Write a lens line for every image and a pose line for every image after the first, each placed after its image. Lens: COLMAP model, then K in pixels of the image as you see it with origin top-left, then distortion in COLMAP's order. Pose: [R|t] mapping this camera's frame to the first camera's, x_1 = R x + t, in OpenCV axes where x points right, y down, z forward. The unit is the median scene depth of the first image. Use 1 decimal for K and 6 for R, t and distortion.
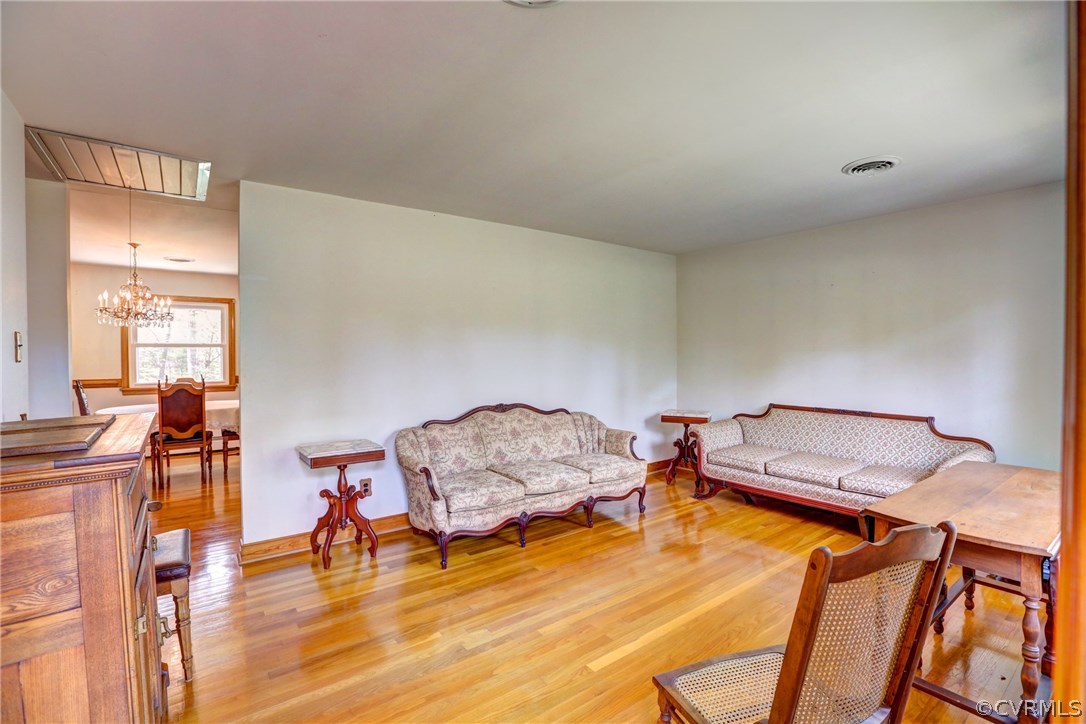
lens RADIAL K [[499.5, 0, 545.7], [0, 499.5, 356.1], [0, 0, 1]] dist [-0.054690, 0.025258]
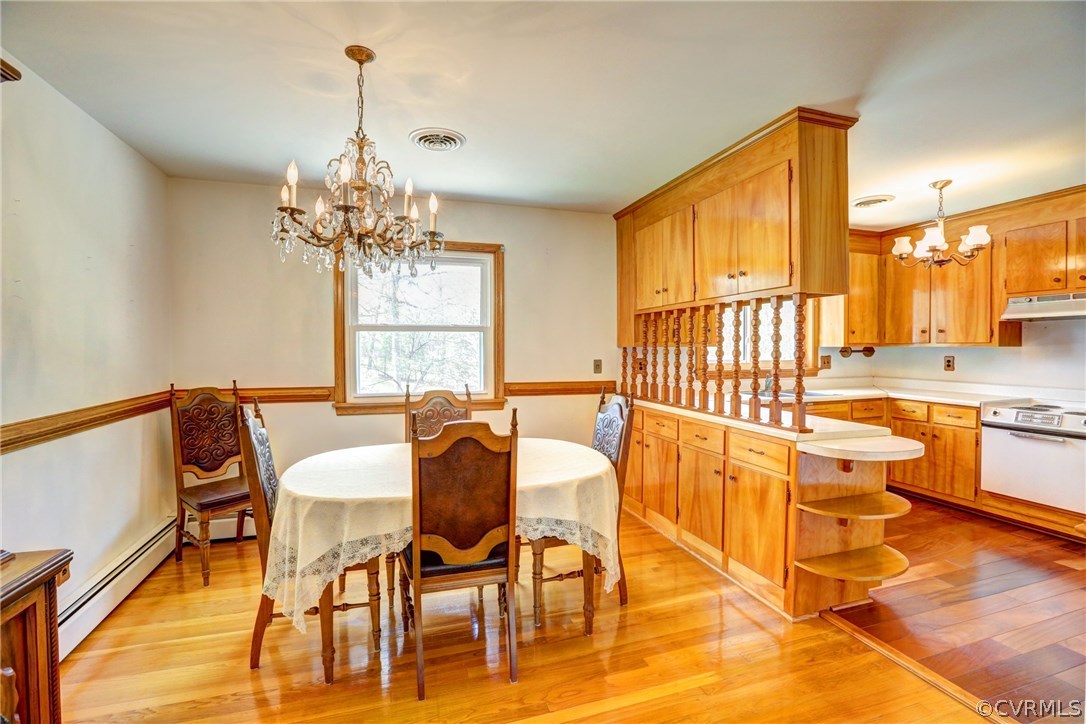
lens RADIAL K [[499.5, 0, 545.7], [0, 499.5, 356.1], [0, 0, 1]] dist [-0.054690, 0.025258]
pose [[0.947471, 0.009921, -0.319686, -0.454708], [-0.004517, 0.999834, 0.017640, -0.000311], [0.319808, -0.015270, 0.947359, 0.531224]]
